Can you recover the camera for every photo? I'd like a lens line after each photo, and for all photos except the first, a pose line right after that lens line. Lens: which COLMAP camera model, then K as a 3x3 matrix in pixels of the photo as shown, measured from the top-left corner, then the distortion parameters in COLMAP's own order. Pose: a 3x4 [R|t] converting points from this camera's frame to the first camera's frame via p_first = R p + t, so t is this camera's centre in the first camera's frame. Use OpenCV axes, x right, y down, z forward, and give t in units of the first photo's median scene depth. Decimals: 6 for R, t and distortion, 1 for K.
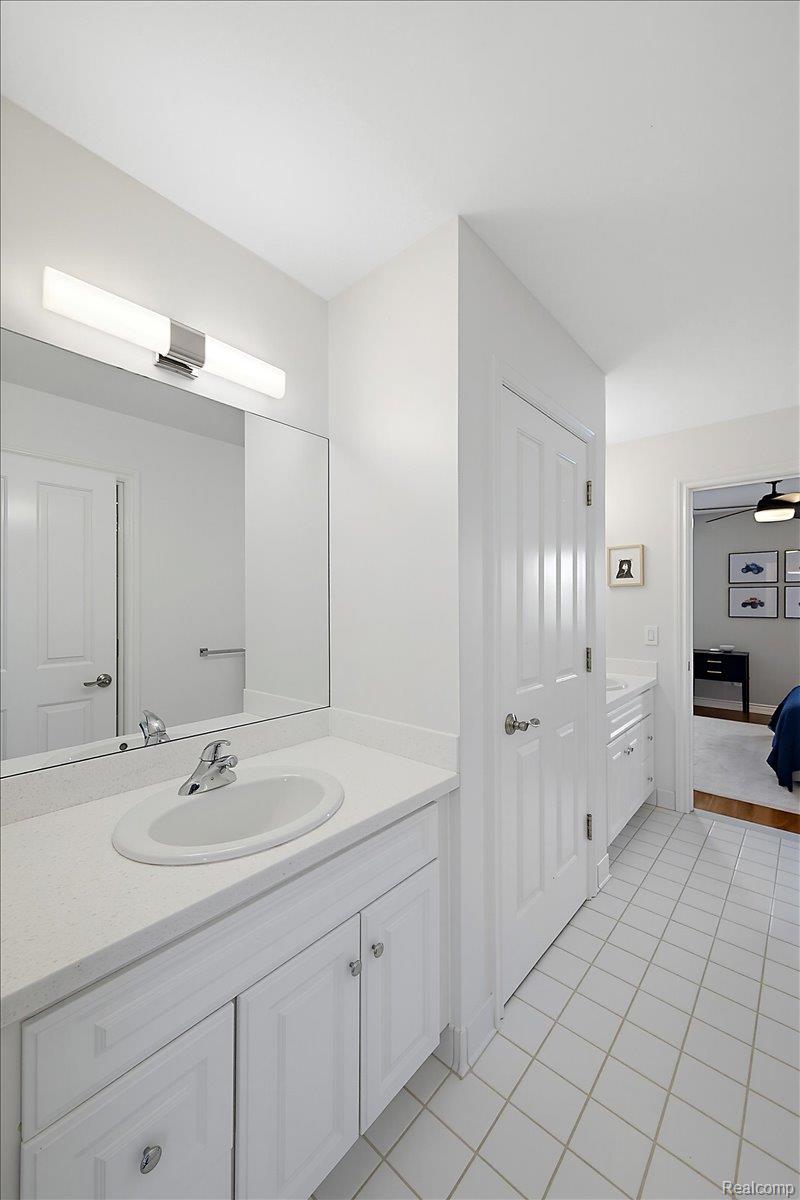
lens RADIAL K [[468.4, 0, 397.4], [0, 468.4, 609.6], [0, 0, 1]] dist [-0.002324, -0.000233]
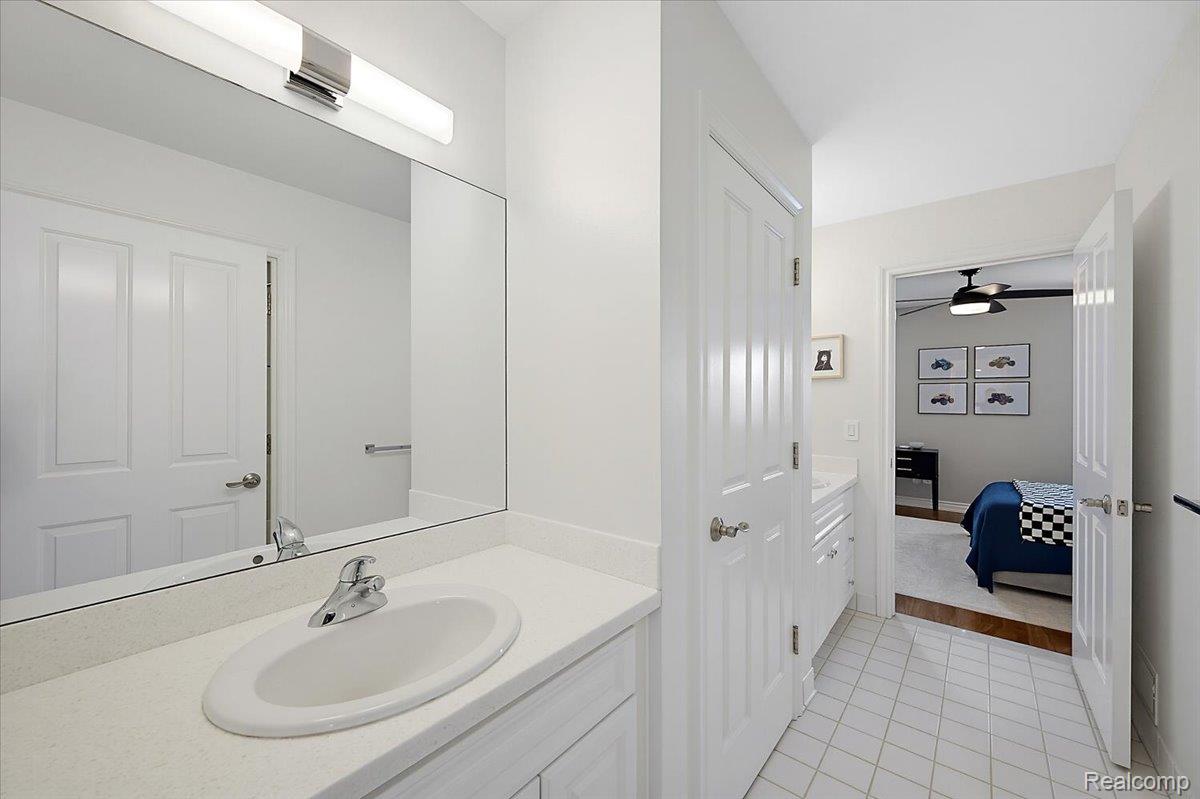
lens RADIAL K [[468.4, 0, 600.4], [0, 468.4, 404.9], [0, 0, 1]] dist [-0.002324, -0.000233]
pose [[0.999207, 0.001859, 0.039774, -0.005638], [-0.001548, 0.999968, -0.007830, 0.016646], [-0.039788, 0.007762, 0.999178, 0.108181]]
